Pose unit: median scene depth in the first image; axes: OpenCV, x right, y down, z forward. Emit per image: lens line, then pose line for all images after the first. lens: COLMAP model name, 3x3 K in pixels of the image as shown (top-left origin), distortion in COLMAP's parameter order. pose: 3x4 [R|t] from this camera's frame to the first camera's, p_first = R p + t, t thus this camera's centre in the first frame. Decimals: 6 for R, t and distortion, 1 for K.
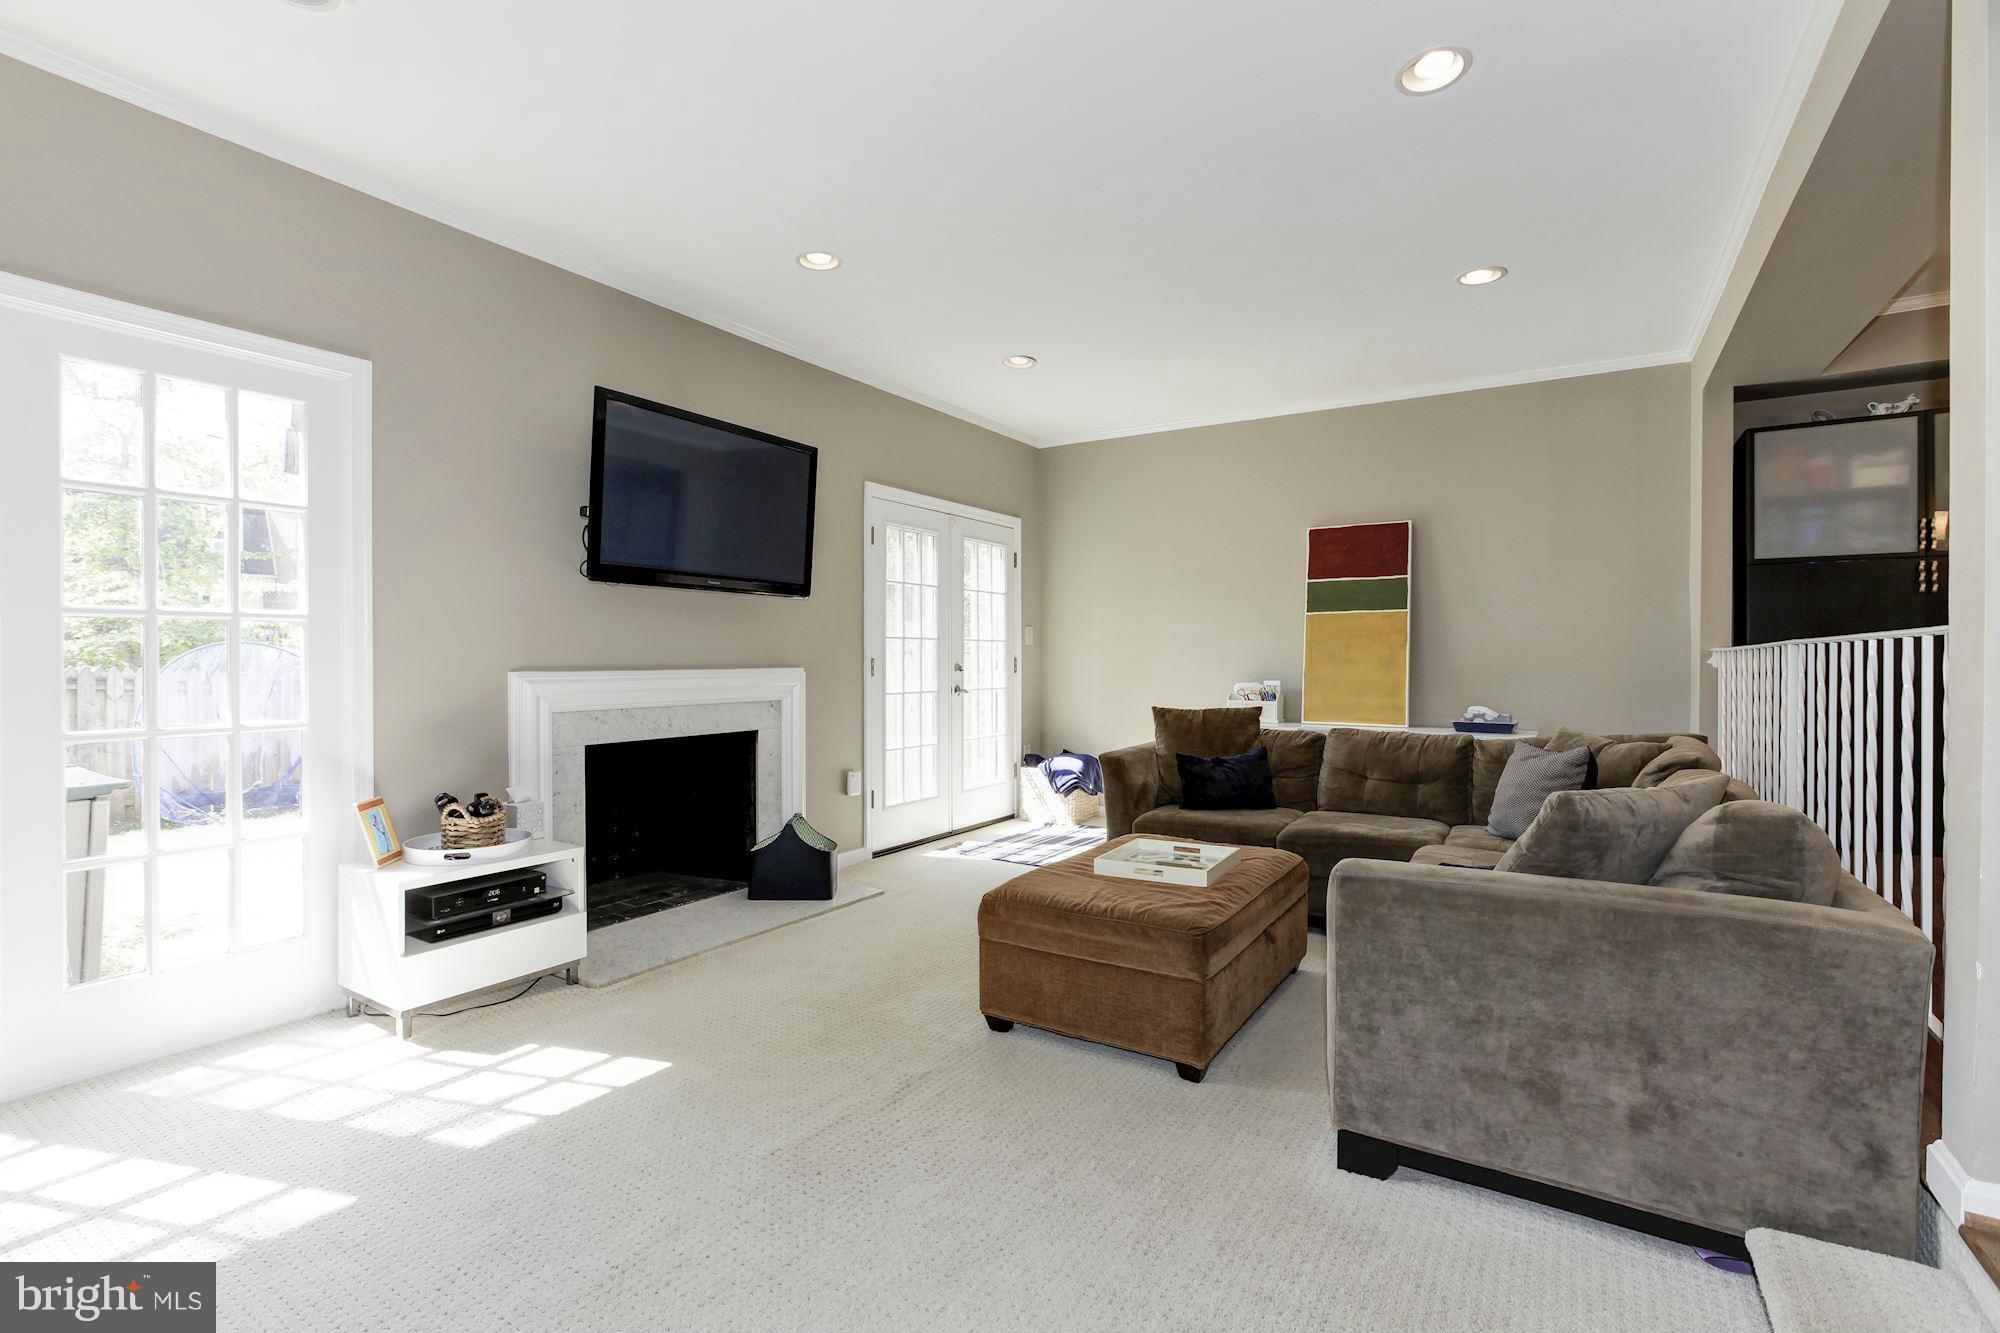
lens RADIAL K [[912.4, 0, 1013.4], [0, 912.4, 662.3], [0, 0, 1]] dist [-0.027156, 0.011827]
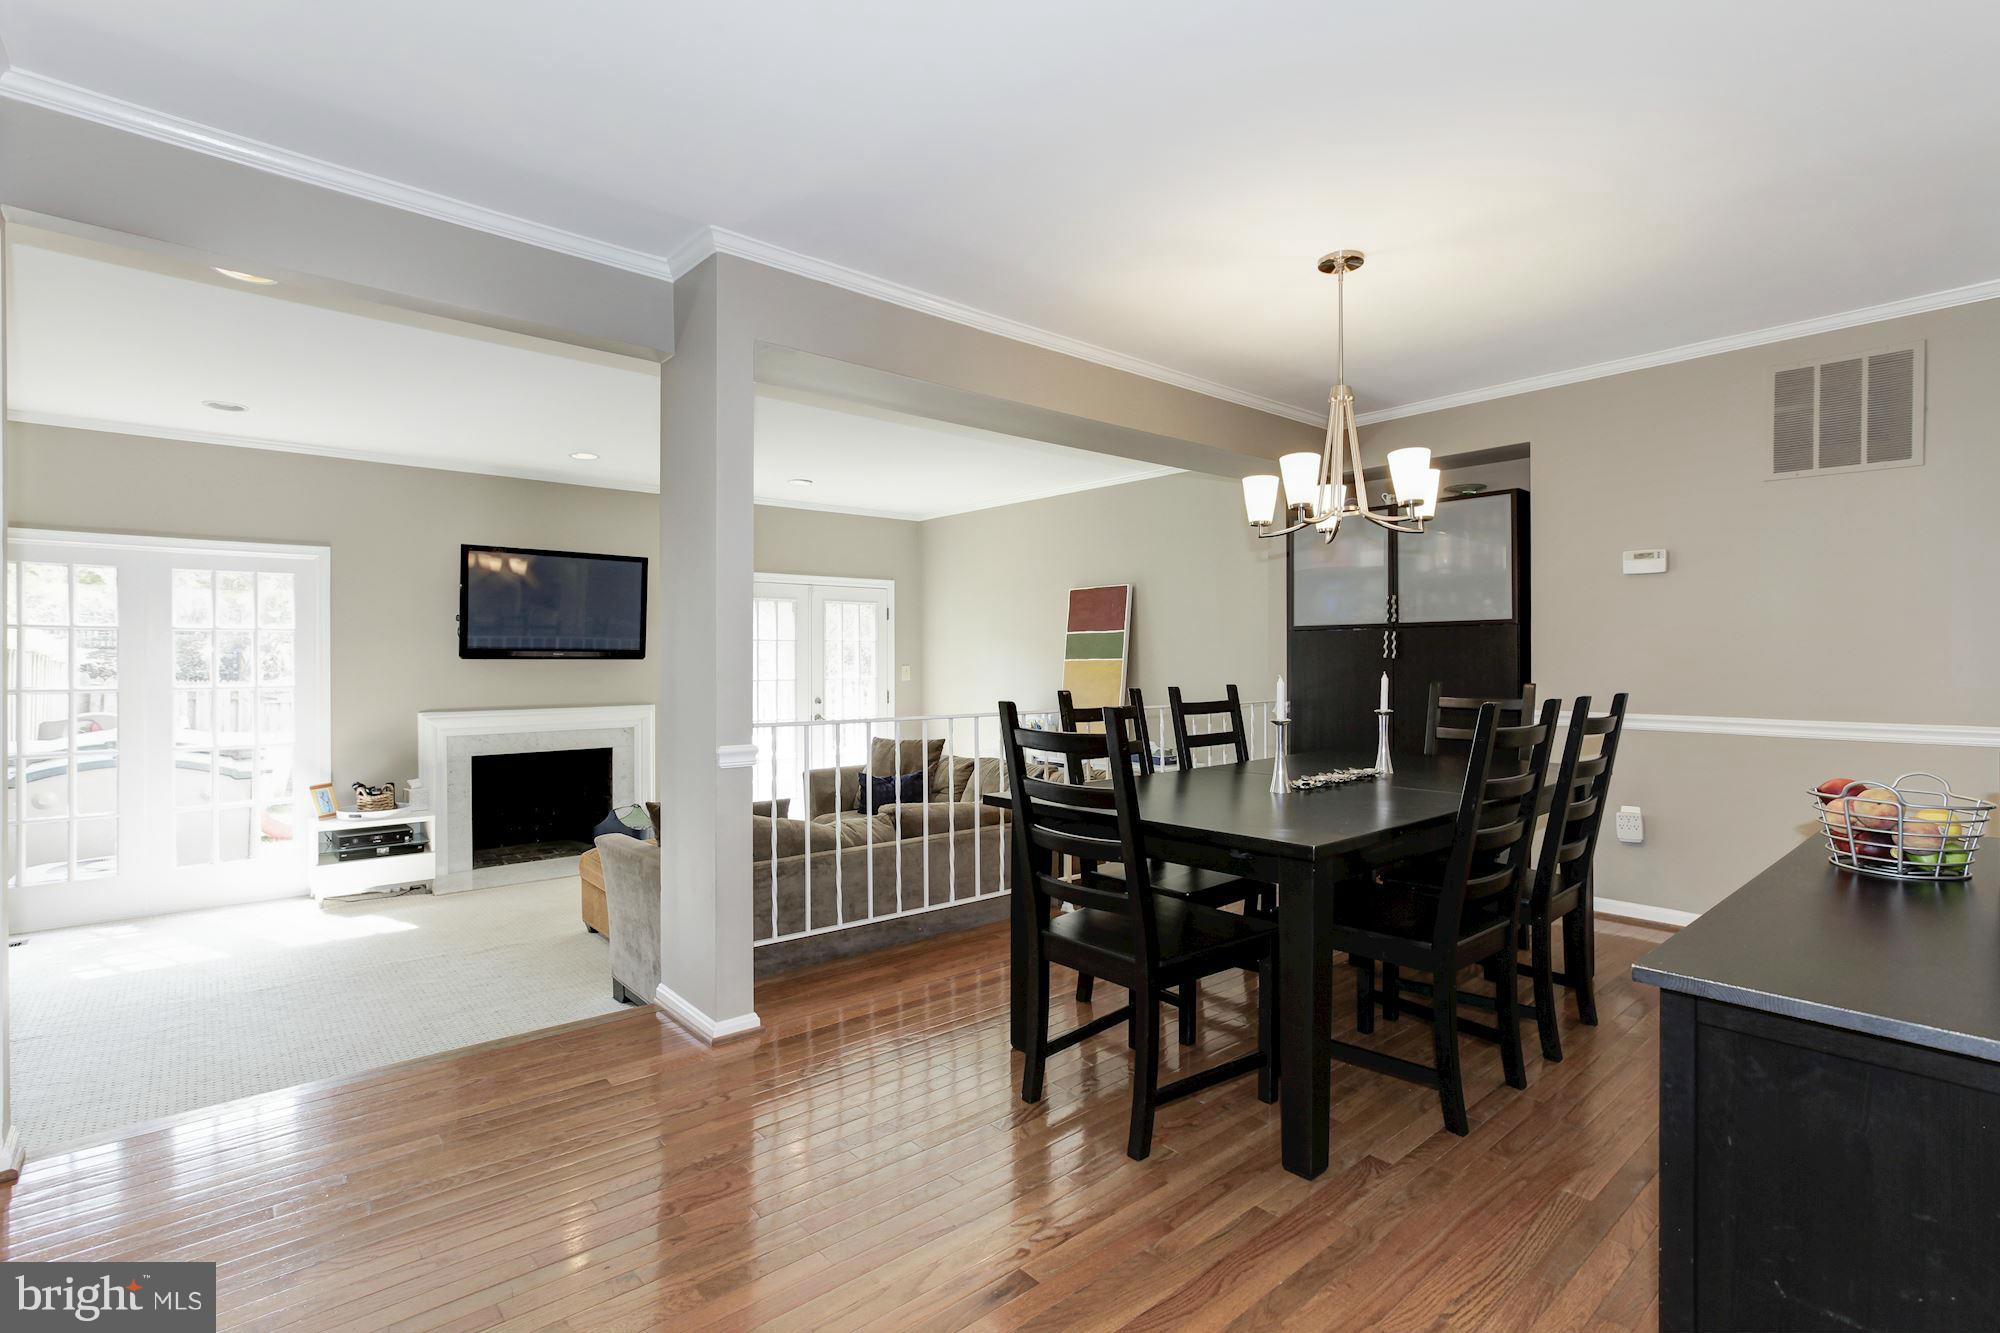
lens RADIAL K [[912.4, 0, 994.8], [0, 912.4, 666.6], [0, 0, 1]] dist [-0.027156, 0.011827]
pose [[0.960578, -0.001189, -0.278009, 0.738859], [0.001185, 0.999999, -0.000181, -0.057841], [0.278009, -0.000155, 0.960579, -0.265020]]
